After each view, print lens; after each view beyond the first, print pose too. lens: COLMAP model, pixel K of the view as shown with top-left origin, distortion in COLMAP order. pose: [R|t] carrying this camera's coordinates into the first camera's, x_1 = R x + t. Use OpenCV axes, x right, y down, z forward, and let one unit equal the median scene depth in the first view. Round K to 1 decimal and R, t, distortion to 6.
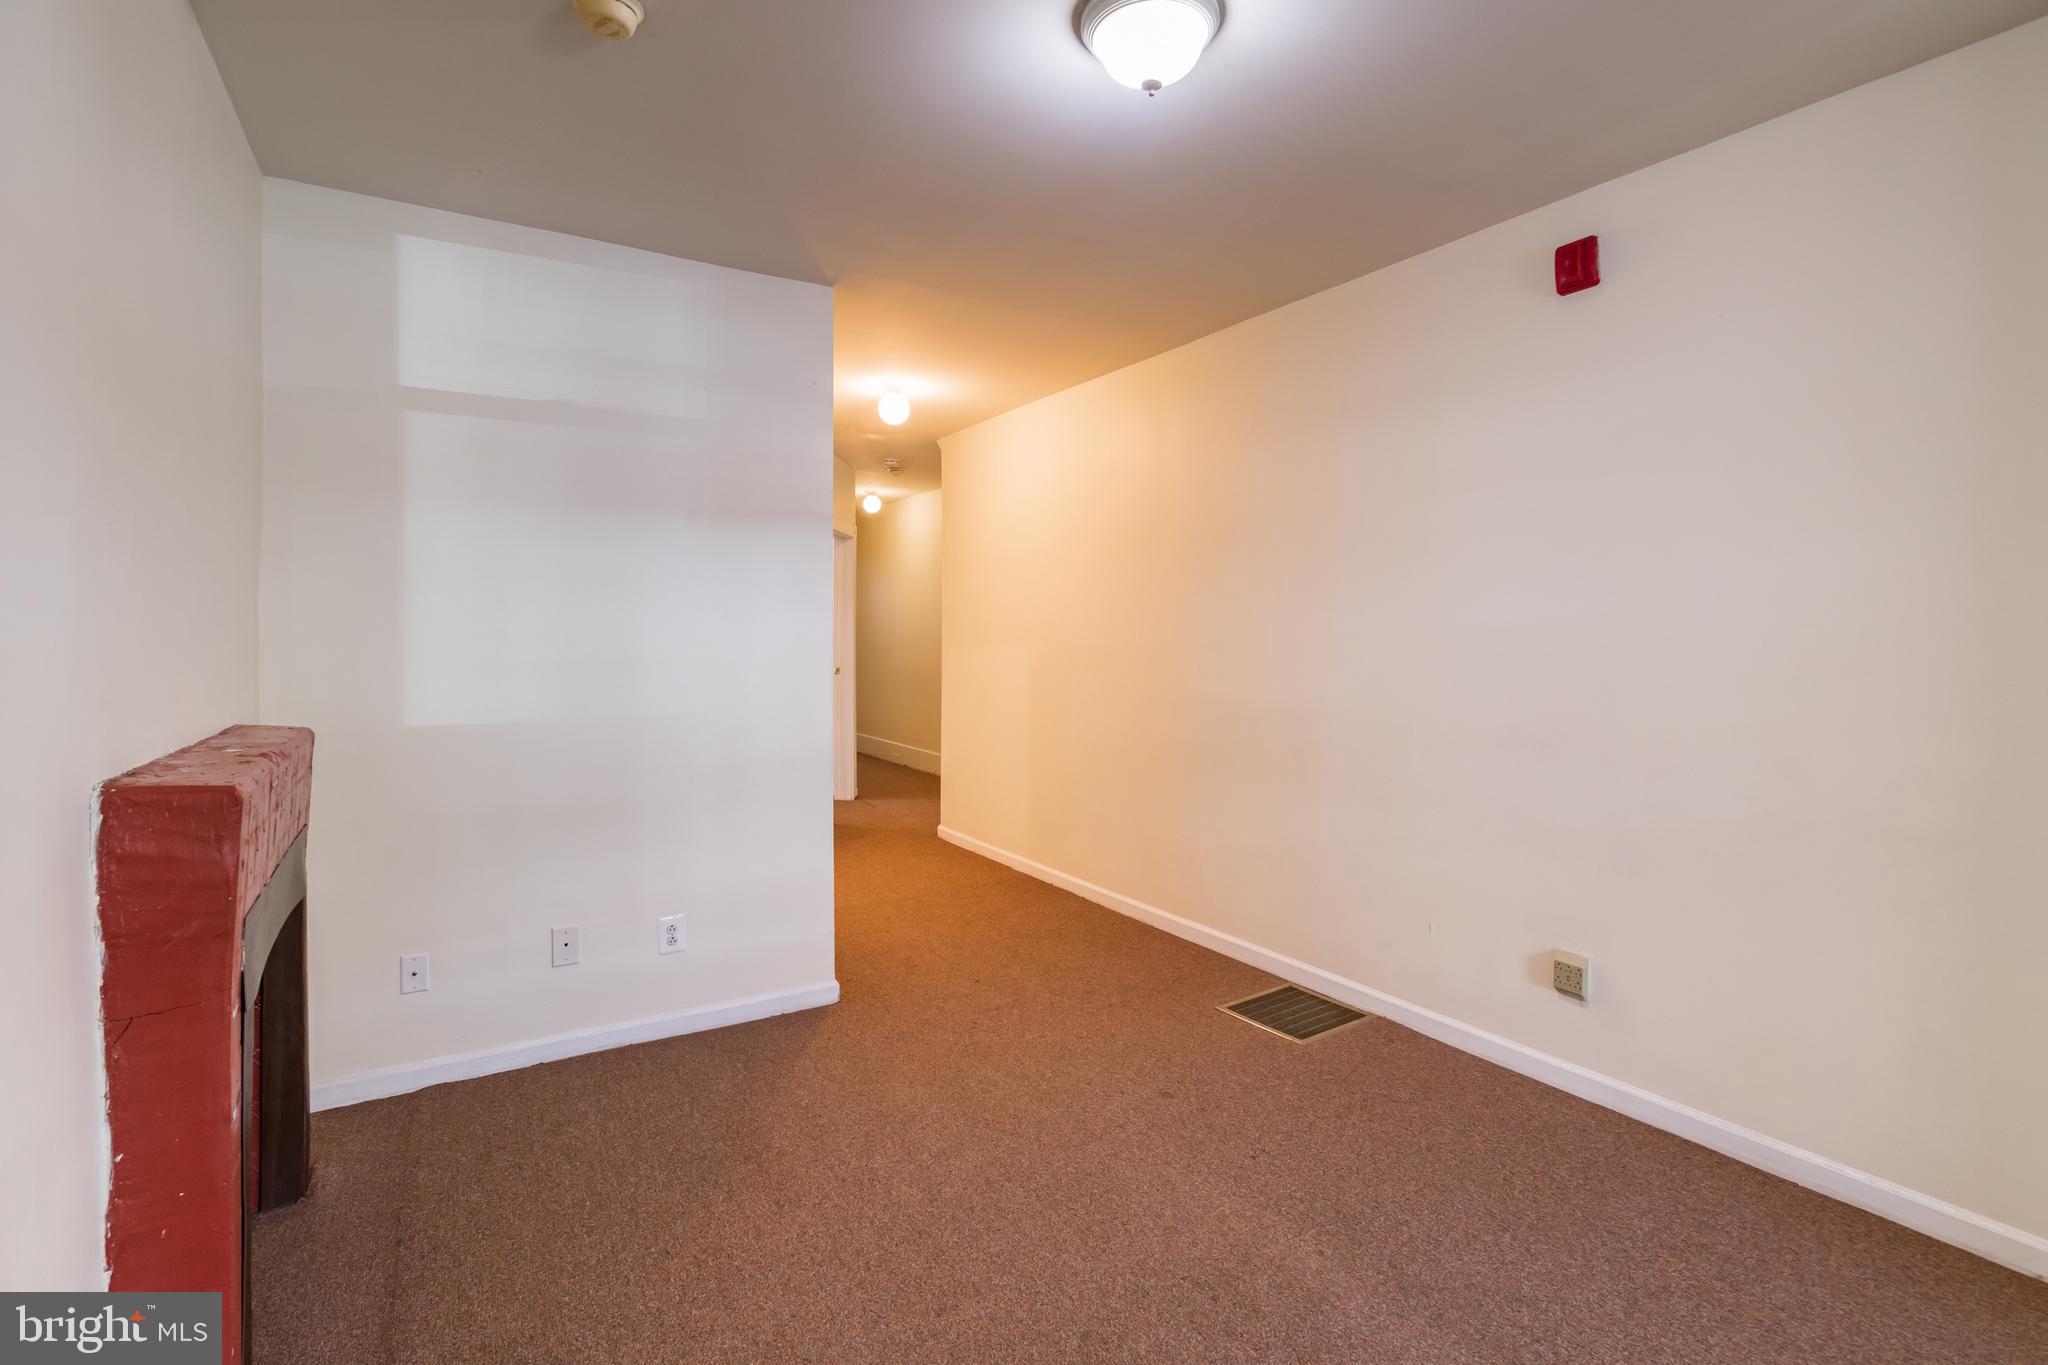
lens RADIAL K [[946.5, 0, 1032.0], [0, 946.5, 625.4], [0, 0, 1]] dist [-0.003138, -0.000540]
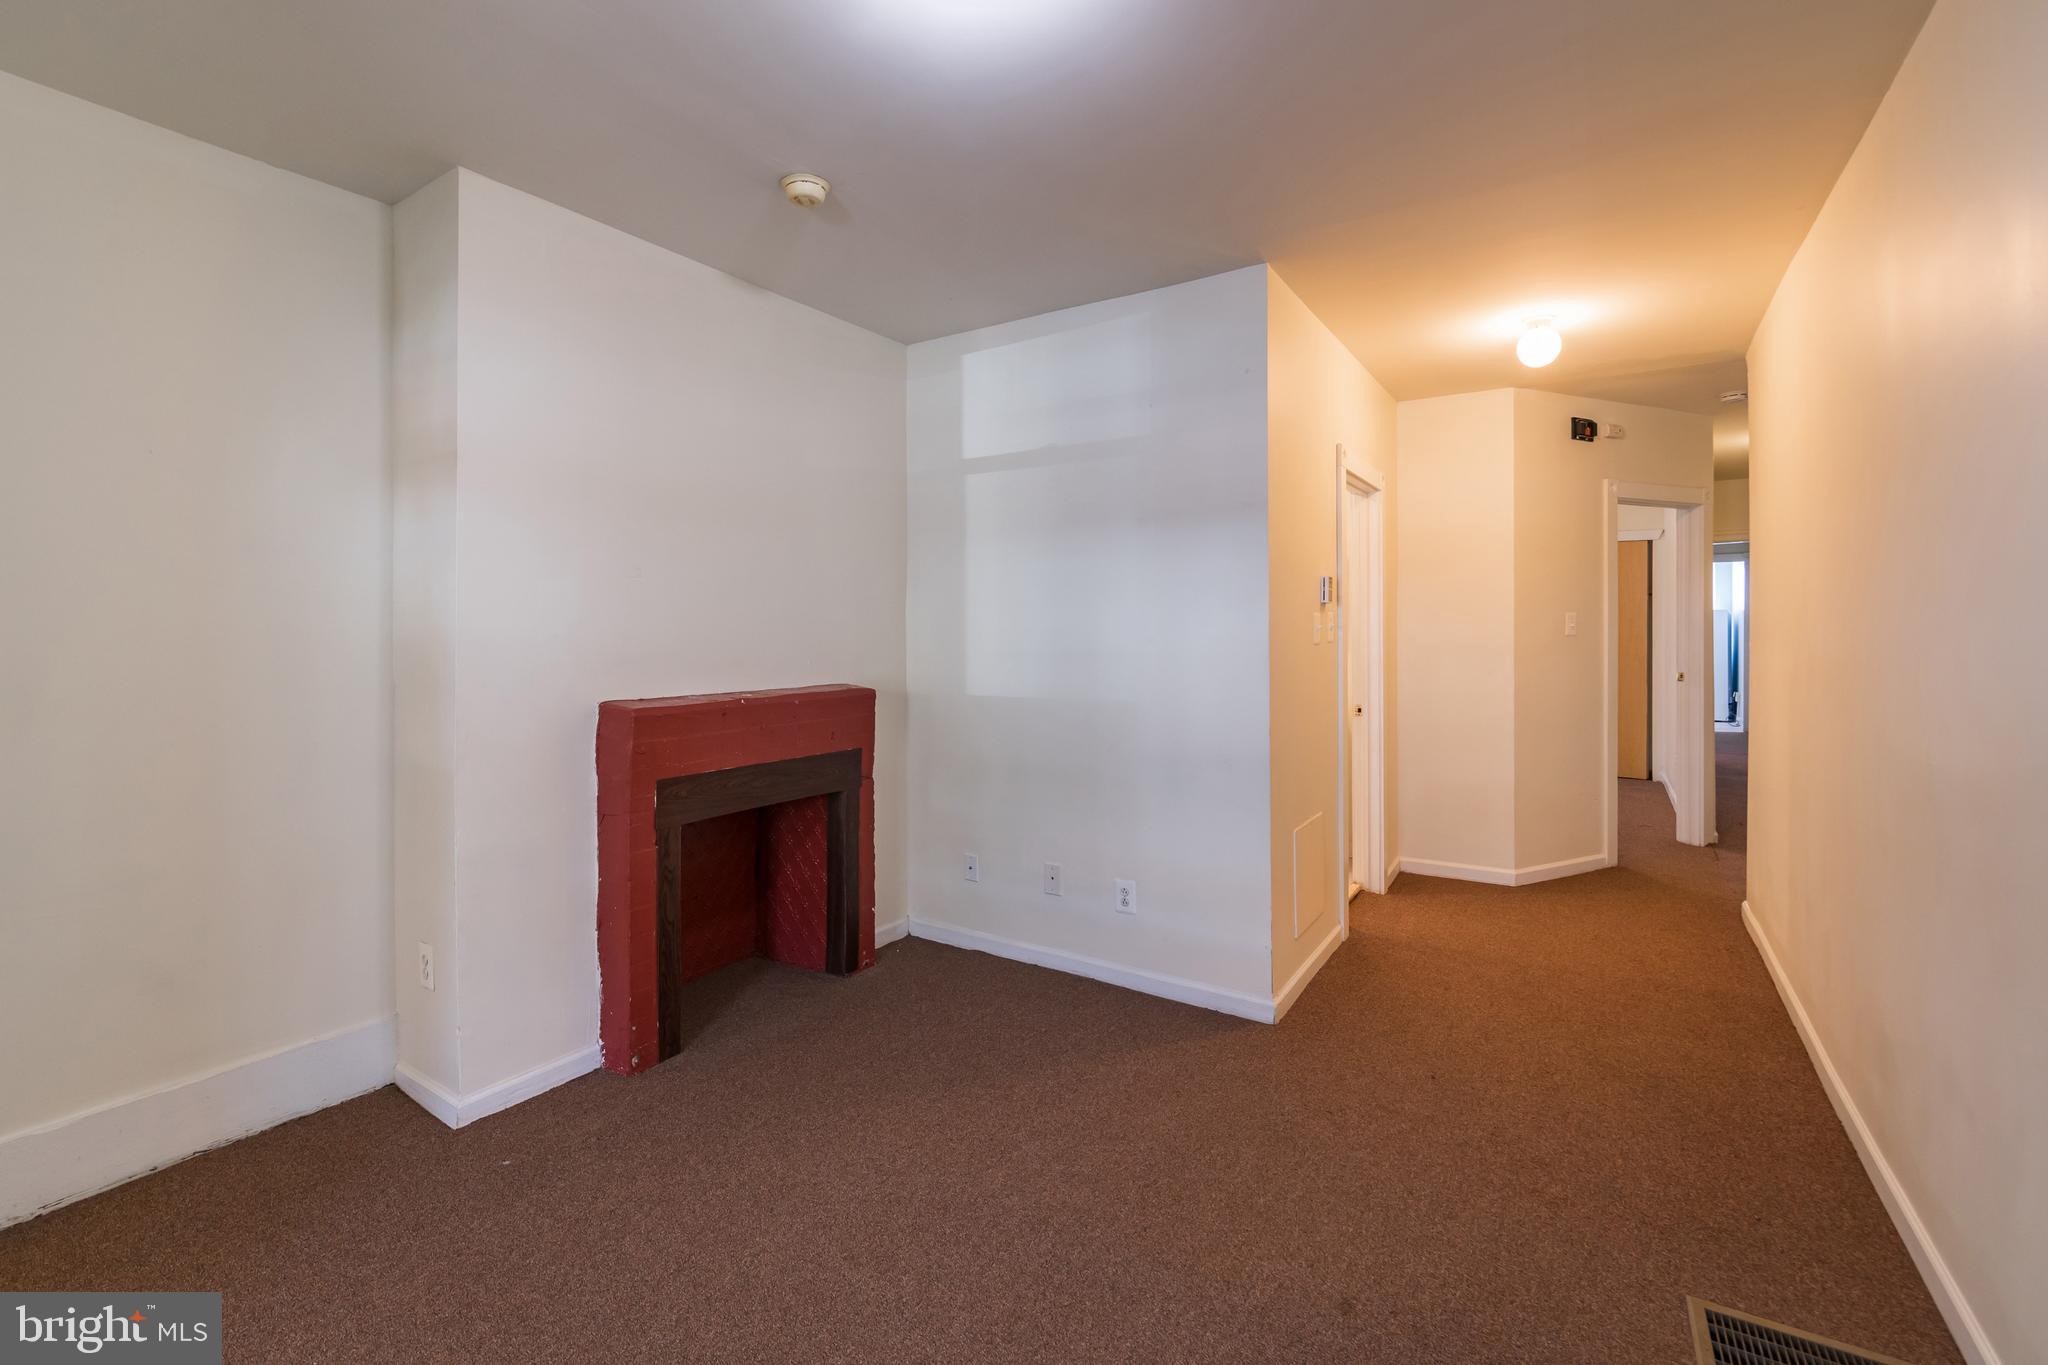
lens RADIAL K [[900.9, 0, 1028.6], [0, 900.9, 621.3], [0, 0, 1]] dist [0.000212, -0.000233]
pose [[0.420994, -0.006974, -0.907037, 0.564324], [0.007456, 0.999963, -0.004228, 0.002408], [0.907033, -0.004983, 0.421031, 0.459272]]
